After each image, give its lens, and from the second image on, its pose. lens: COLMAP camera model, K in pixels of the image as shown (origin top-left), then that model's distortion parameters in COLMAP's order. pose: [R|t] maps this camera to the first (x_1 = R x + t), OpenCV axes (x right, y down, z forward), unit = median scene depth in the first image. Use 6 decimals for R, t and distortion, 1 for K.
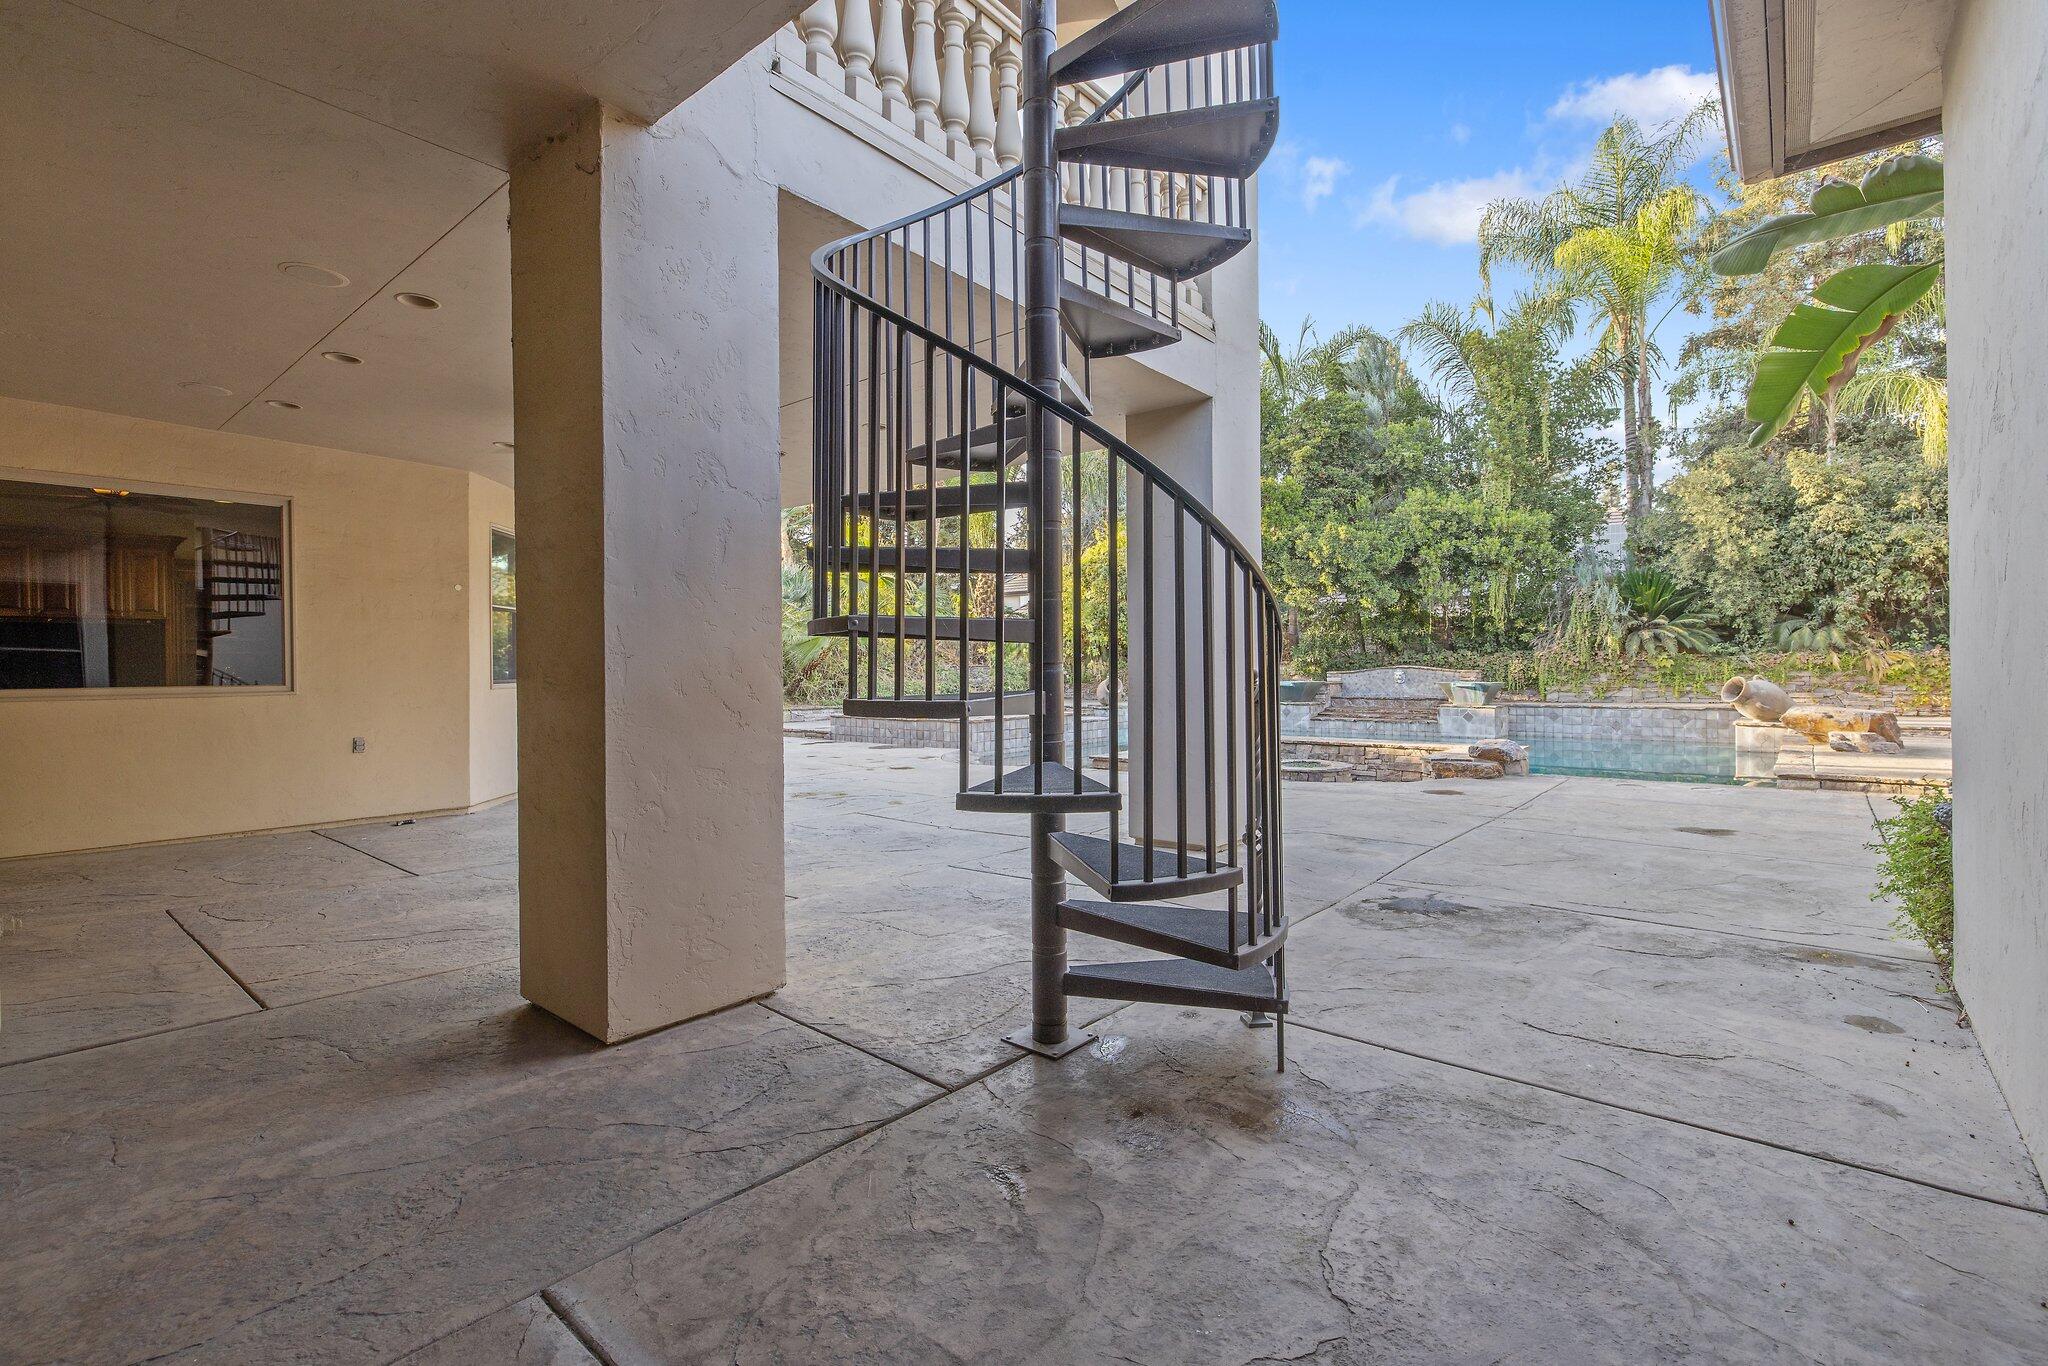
lens RADIAL K [[941.9, 0, 1028.9], [0, 941.9, 669.3], [0, 0, 1]] dist [0.001525, 0.000482]
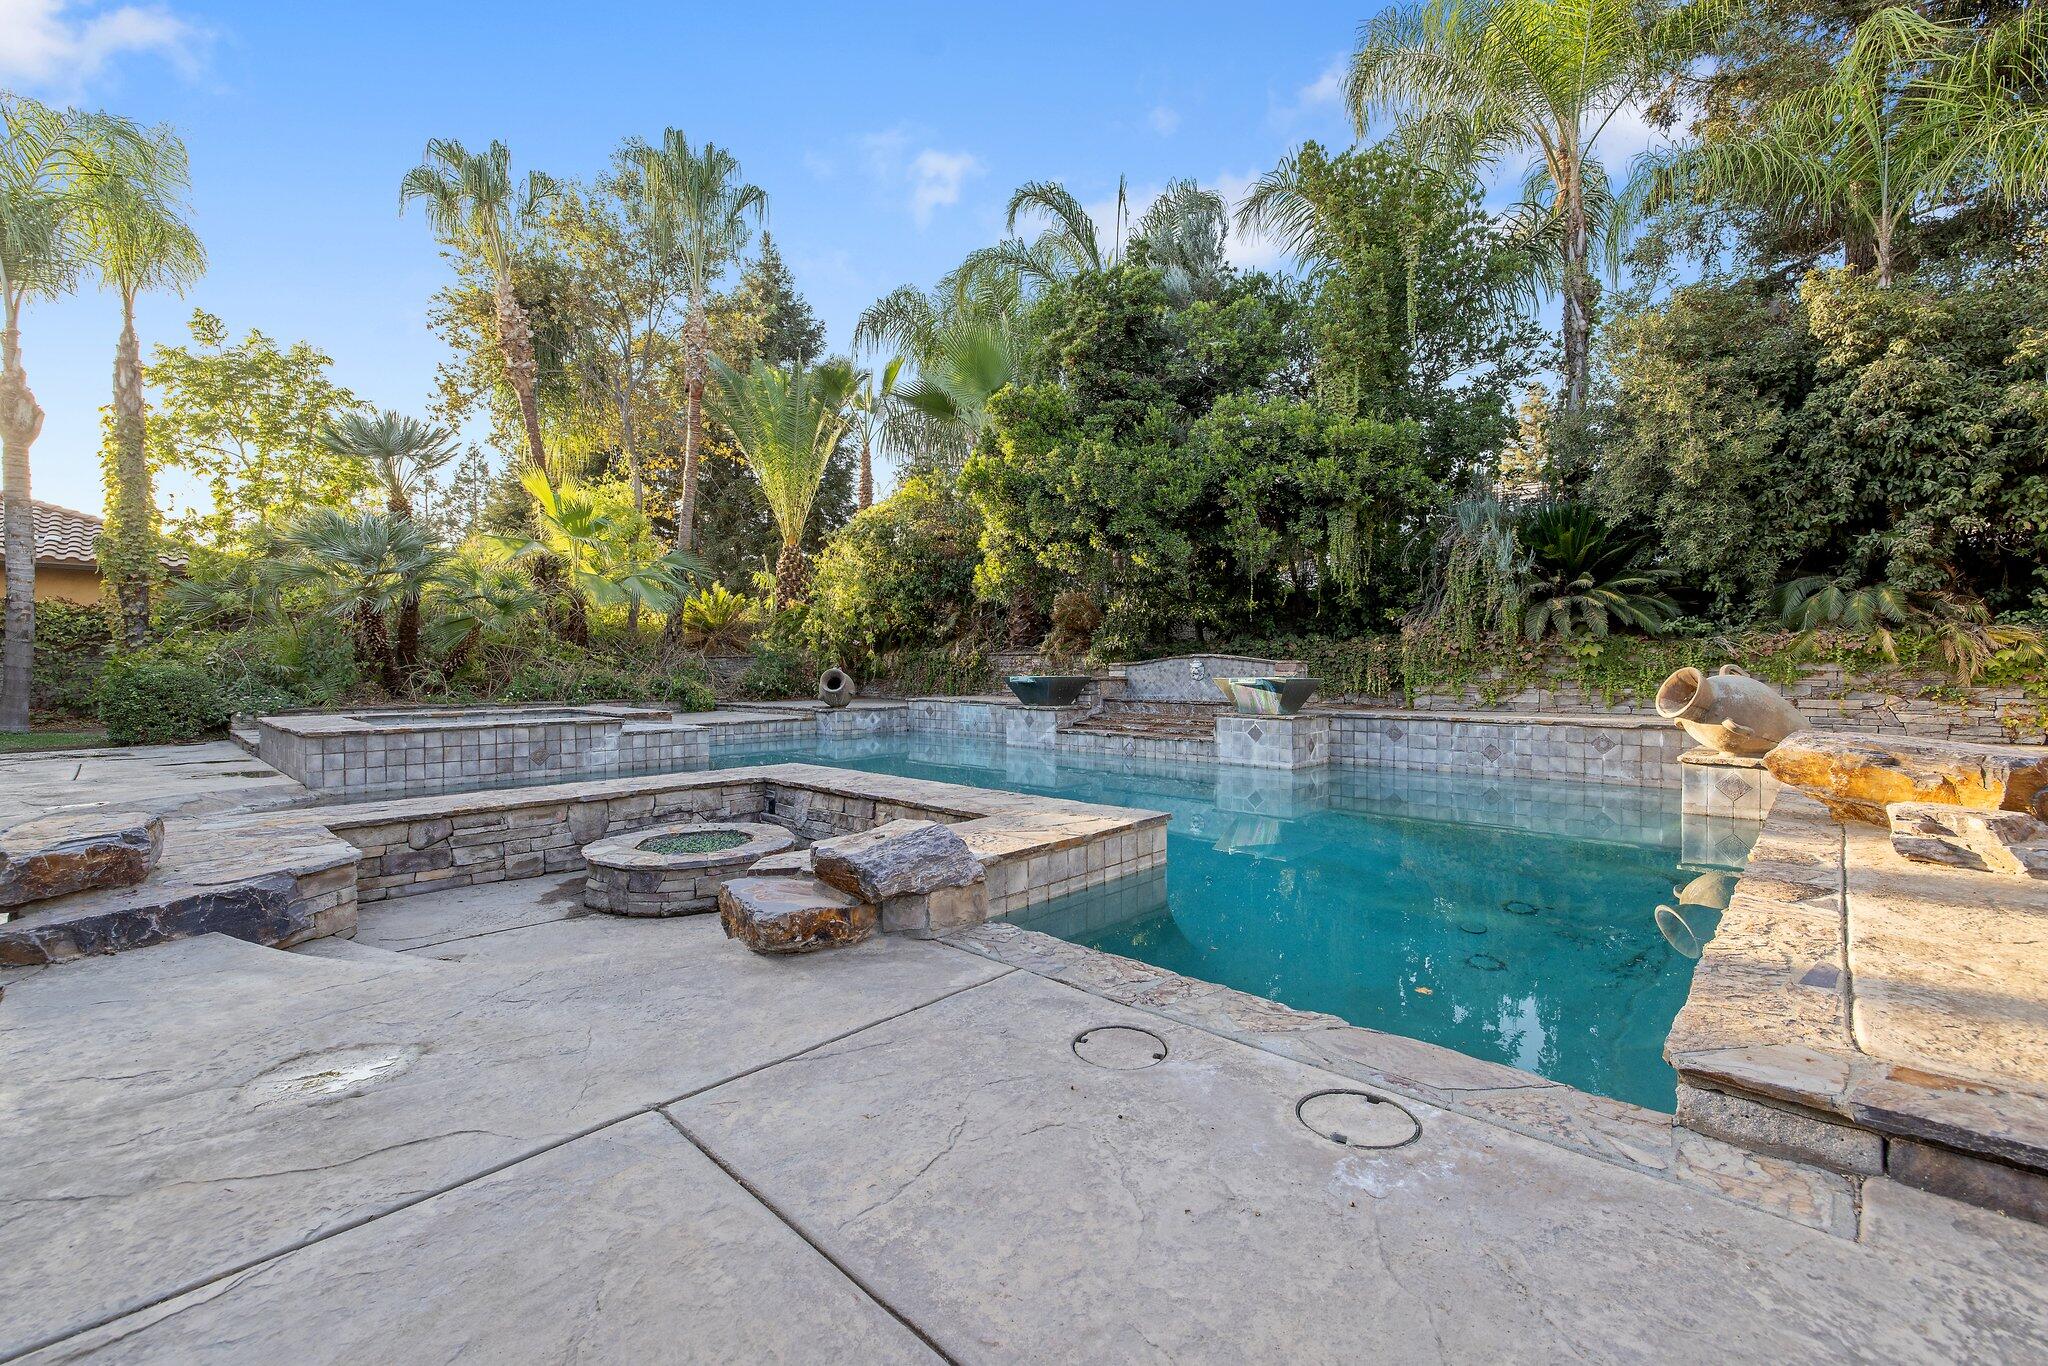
lens RADIAL K [[858.9, 0, 1027.5], [0, 858.9, 678.4], [0, 0, 1]] dist [0.007314, -0.000863]
pose [[0.998036, 0.008372, -0.062083, 0.356919], [-0.007834, 0.999930, 0.008911, 0.010470], [0.062153, -0.008407, 0.998031, 0.430479]]
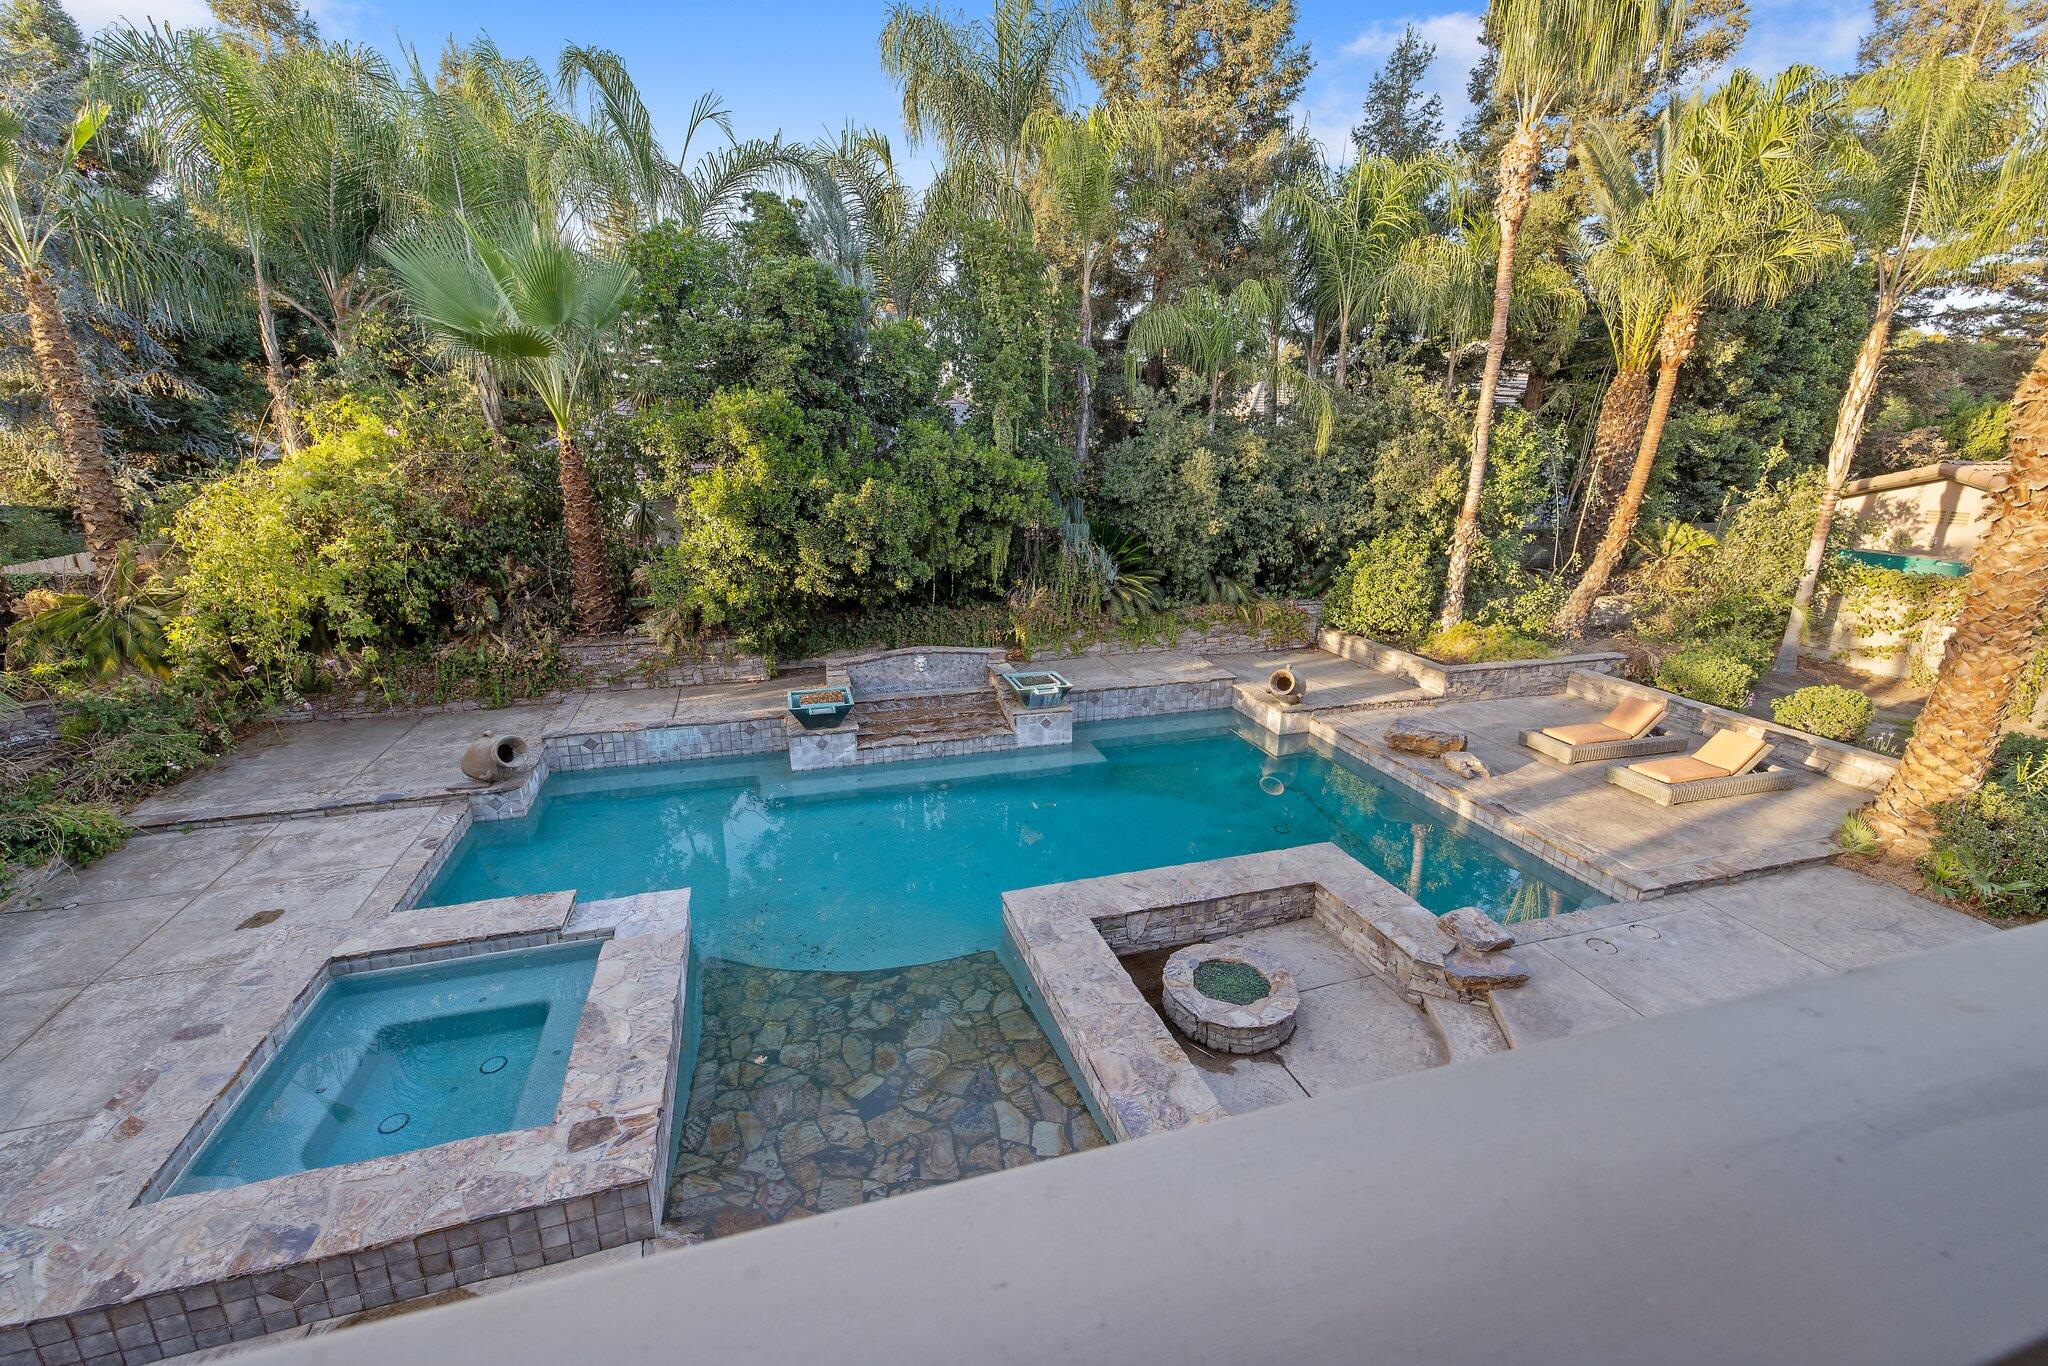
lens RADIAL K [[858.9, 0, 1032.1], [0, 858.9, 671.5], [0, 0, 1]] dist [0.007314, -0.000863]
pose [[0.543430, -0.211415, 0.812396, -0.185833], [-0.011151, 0.965863, 0.258812, -0.207284], [-0.839380, -0.149706, 0.522522, 0.609870]]
